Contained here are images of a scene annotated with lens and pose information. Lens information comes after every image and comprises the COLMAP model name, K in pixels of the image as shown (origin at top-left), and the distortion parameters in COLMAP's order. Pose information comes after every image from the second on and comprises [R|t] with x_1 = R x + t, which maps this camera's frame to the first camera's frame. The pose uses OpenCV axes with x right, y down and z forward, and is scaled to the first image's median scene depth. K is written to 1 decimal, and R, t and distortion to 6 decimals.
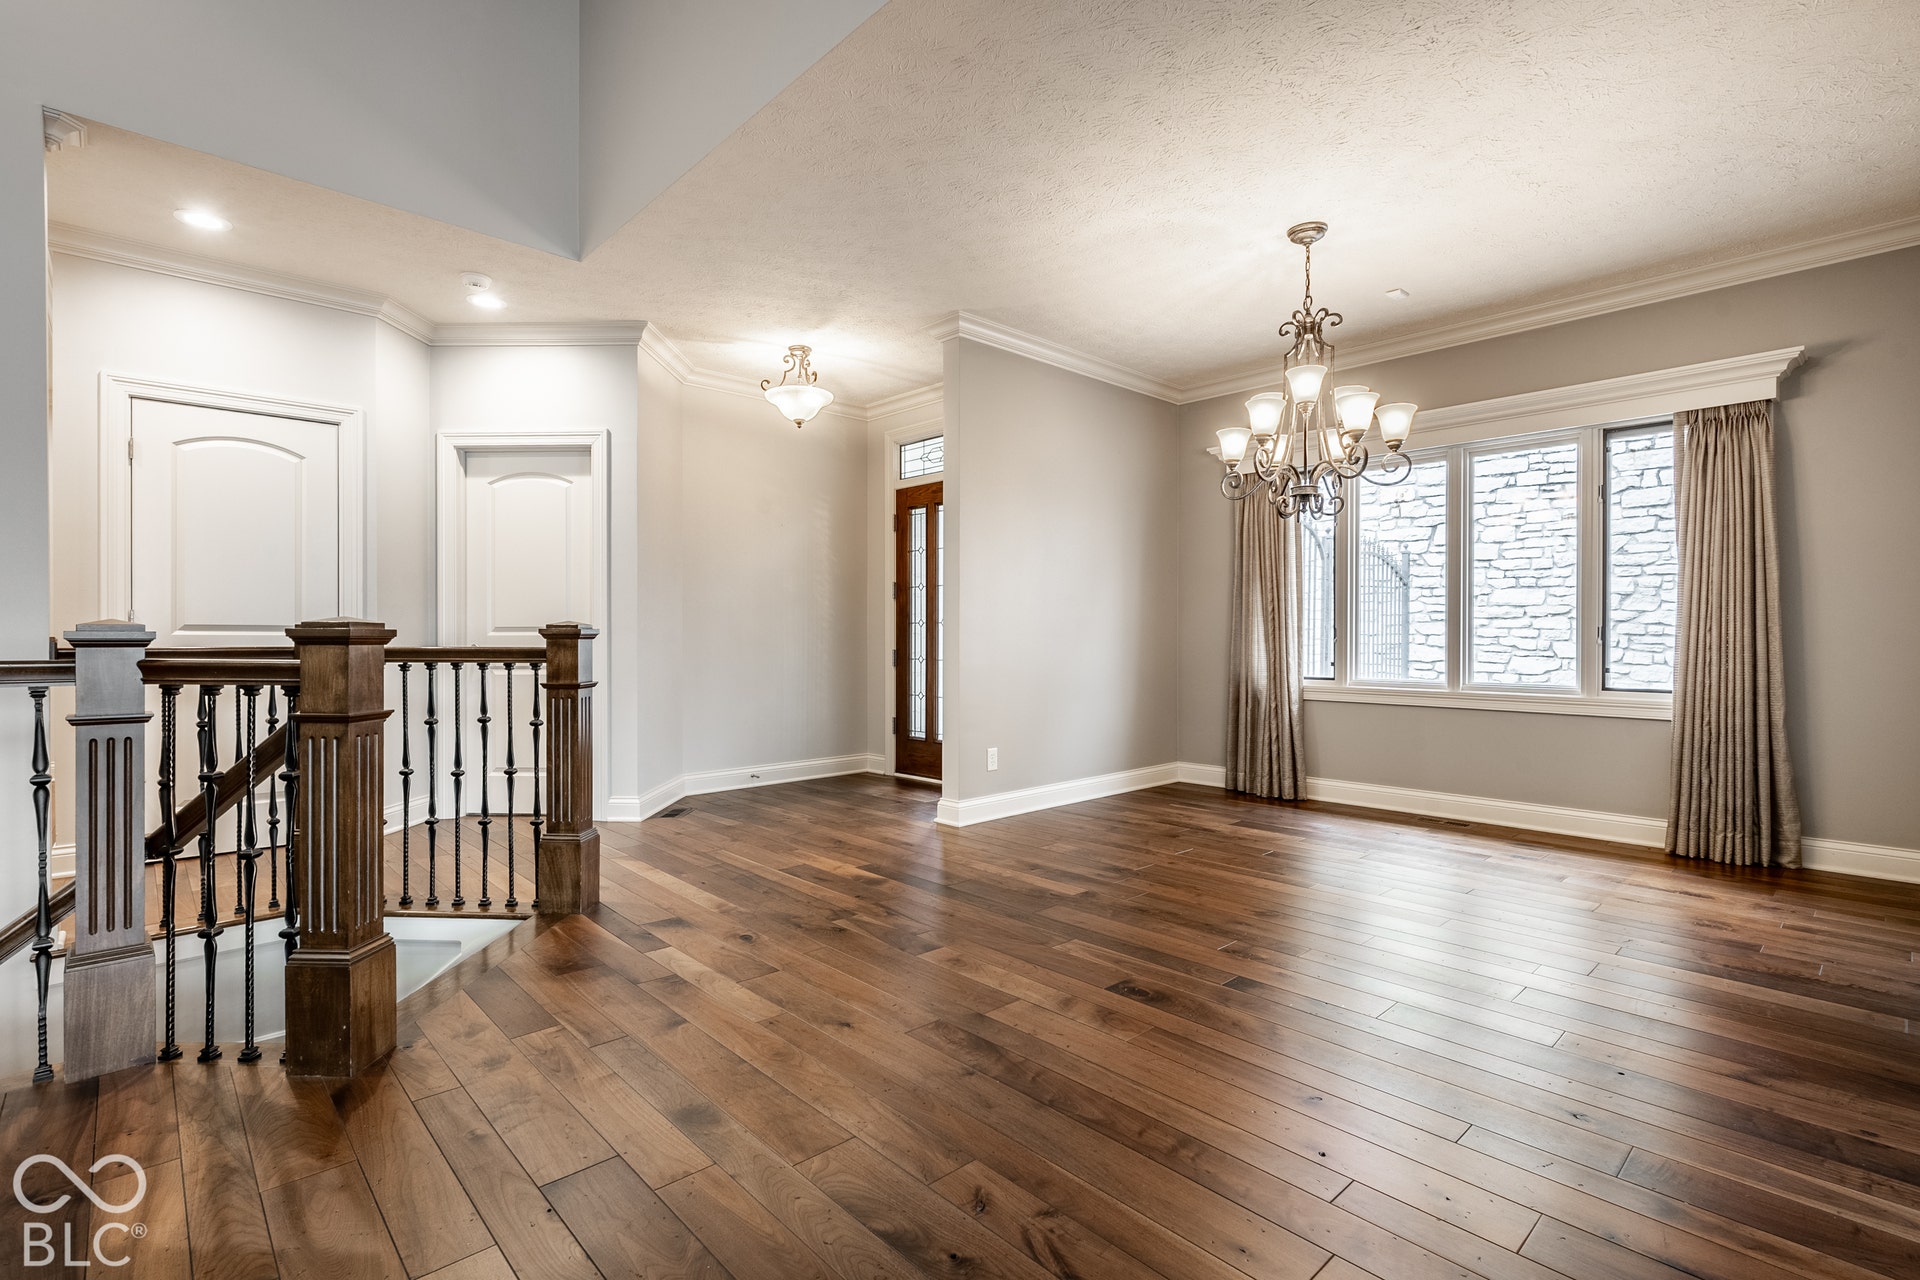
lens RADIAL K [[897.2, 0, 968.9], [0, 897.2, 644.9], [0, 0, 1]] dist [-0.024625, -0.001041]
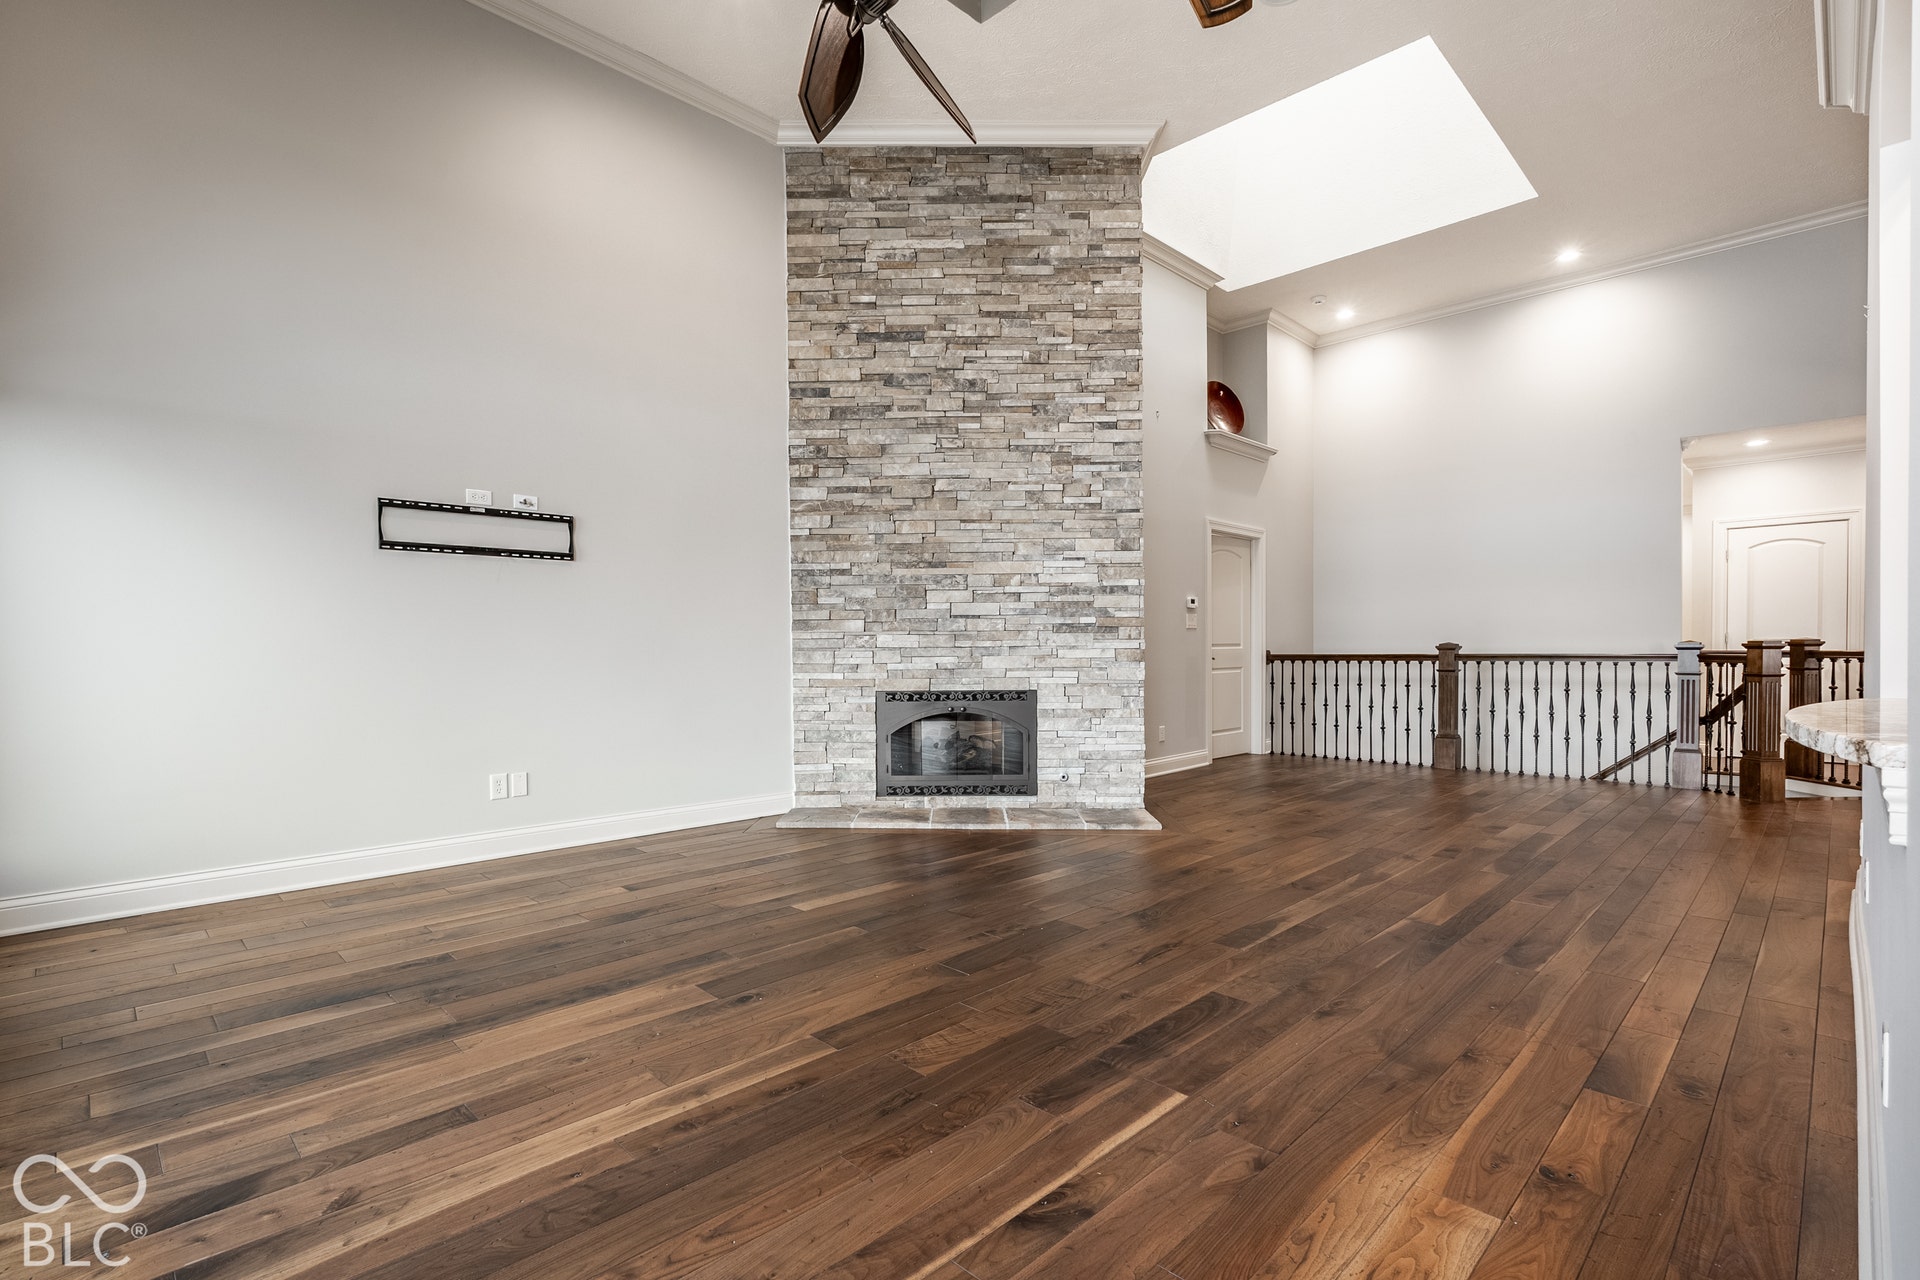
lens RADIAL K [[897.2, 0, 959.2], [0, 897.2, 651.4], [0, 0, 1]] dist [-0.024625, -0.001041]
pose [[0.055730, 0.000859, -0.998445, 1.794406], [0.002072, 0.999997, 0.000975, -0.000100], [0.998444, -0.002123, 0.055729, -1.575271]]
